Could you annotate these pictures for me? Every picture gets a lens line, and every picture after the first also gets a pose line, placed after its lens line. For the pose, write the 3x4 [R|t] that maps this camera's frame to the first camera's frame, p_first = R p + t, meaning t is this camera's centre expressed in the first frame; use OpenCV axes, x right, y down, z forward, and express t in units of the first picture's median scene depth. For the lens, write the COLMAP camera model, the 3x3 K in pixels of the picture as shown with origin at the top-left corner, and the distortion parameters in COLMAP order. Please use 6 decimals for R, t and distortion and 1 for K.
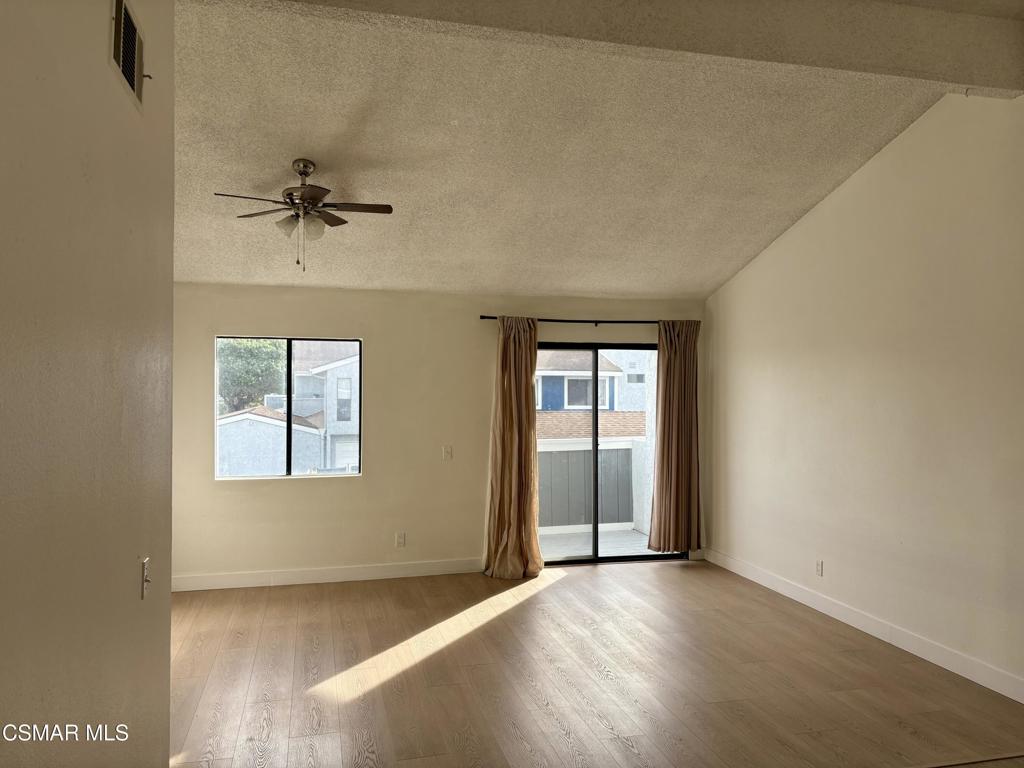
lens RADIAL K [[766.0, 0, 512.0], [0, 766.0, 384.0], [0, 0, 1]] dist [0.077869, -0.000551]
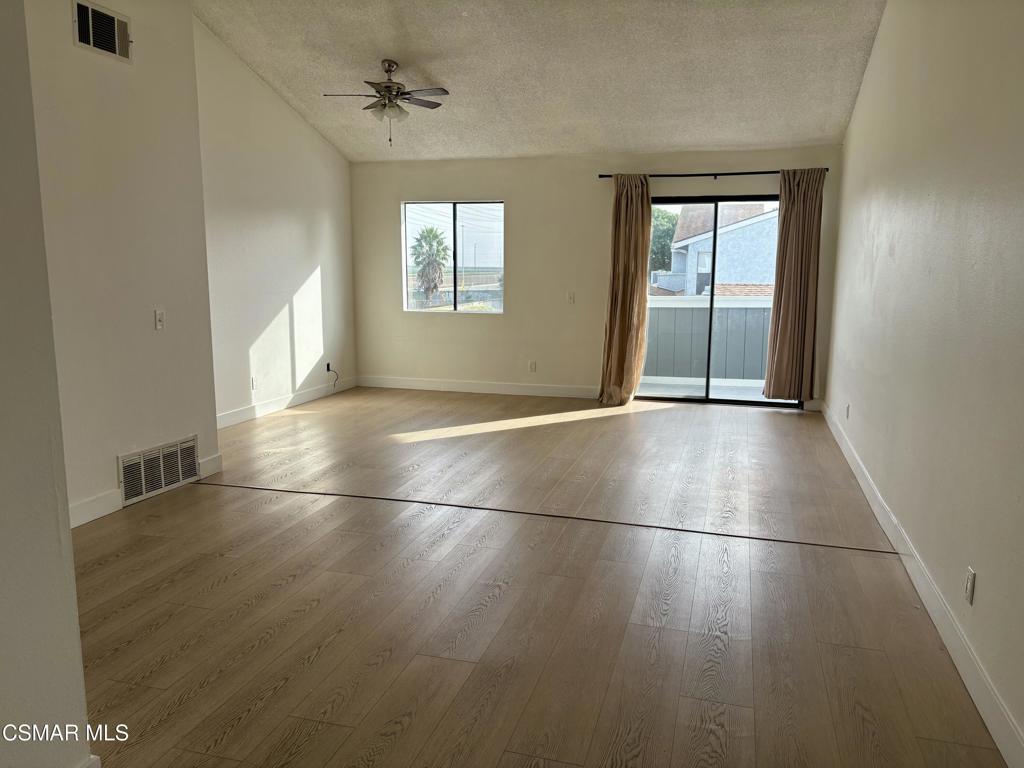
lens RADIAL K [[777.3, 0, 512.0], [0, 777.3, 384.0], [0, 0, 1]] dist [0.008593, 0.000933]
pose [[0.862799, 0.078221, -0.499460, 0.434171], [-0.001289, 0.988295, 0.152550, 0.039426], [0.505546, -0.130976, 0.852800, -0.076135]]
